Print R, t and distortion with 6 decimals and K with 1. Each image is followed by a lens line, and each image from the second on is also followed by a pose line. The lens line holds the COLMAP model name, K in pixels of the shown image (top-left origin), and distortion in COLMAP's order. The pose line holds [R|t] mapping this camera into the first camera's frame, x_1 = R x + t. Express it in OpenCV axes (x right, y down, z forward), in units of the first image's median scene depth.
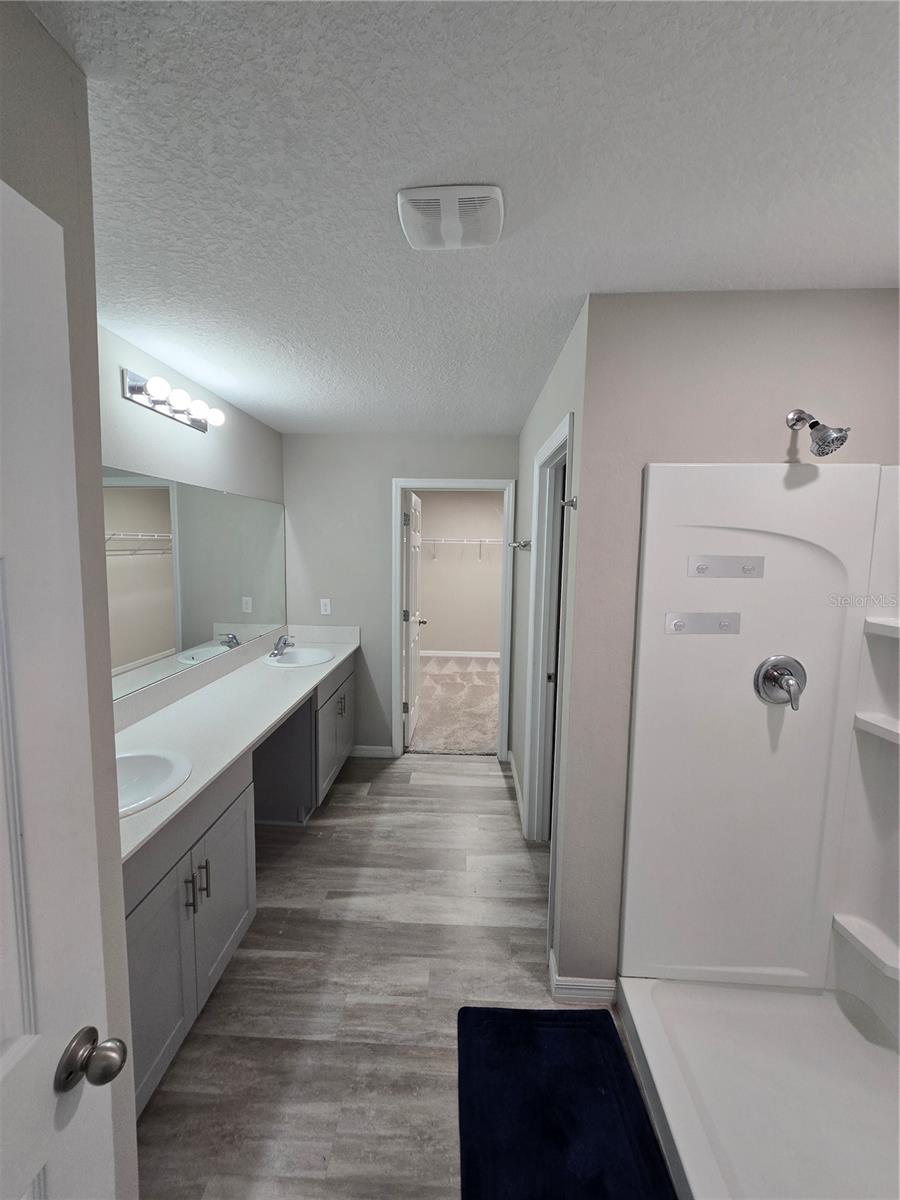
lens RADIAL K [[490.8, 0, 442.4], [0, 490.8, 593.4], [0, 0, 1]] dist [0.000987, 0.000273]
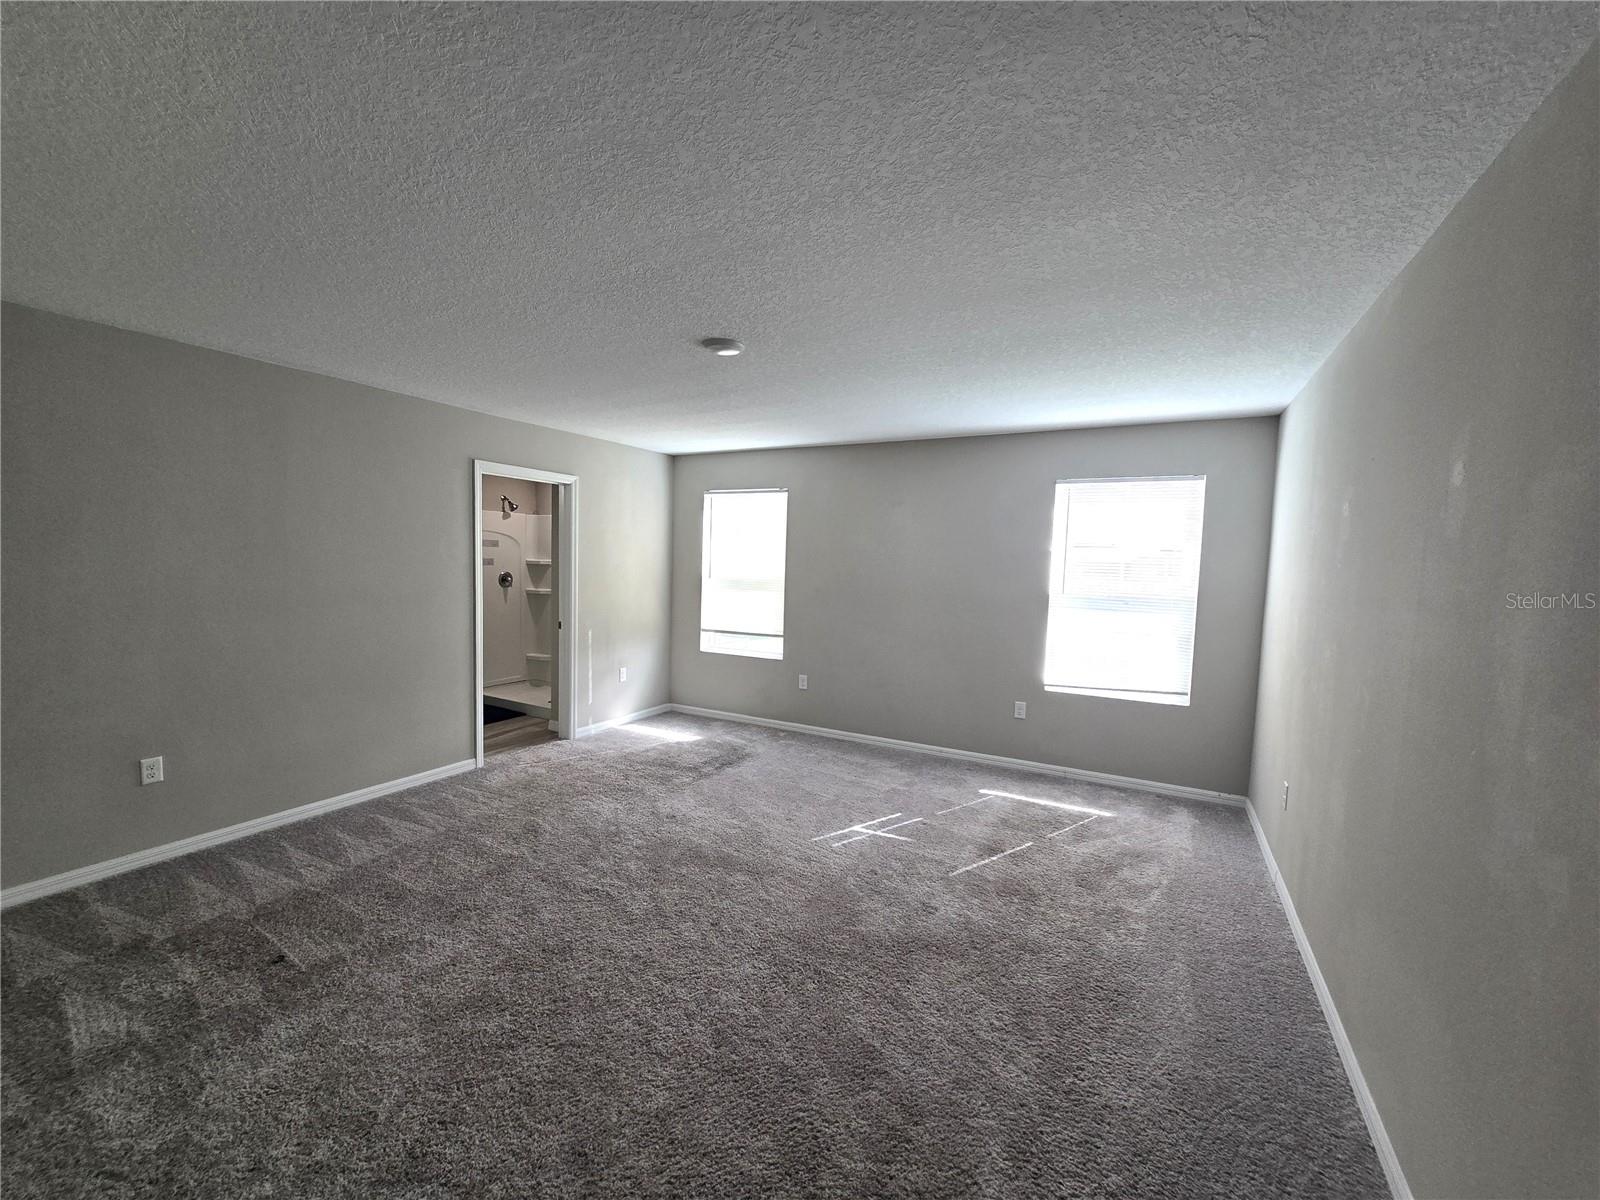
lens RADIAL K [[654.4, 0, 794.6], [0, 654.4, 603.0], [0, 0, 1]] dist [0.000987, 0.000273]
pose [[0.428140, -0.075395, 0.900562, -1.235451], [0.069756, 0.996298, 0.050248, 0.130259], [-0.901016, 0.041307, 0.431814, -1.322938]]
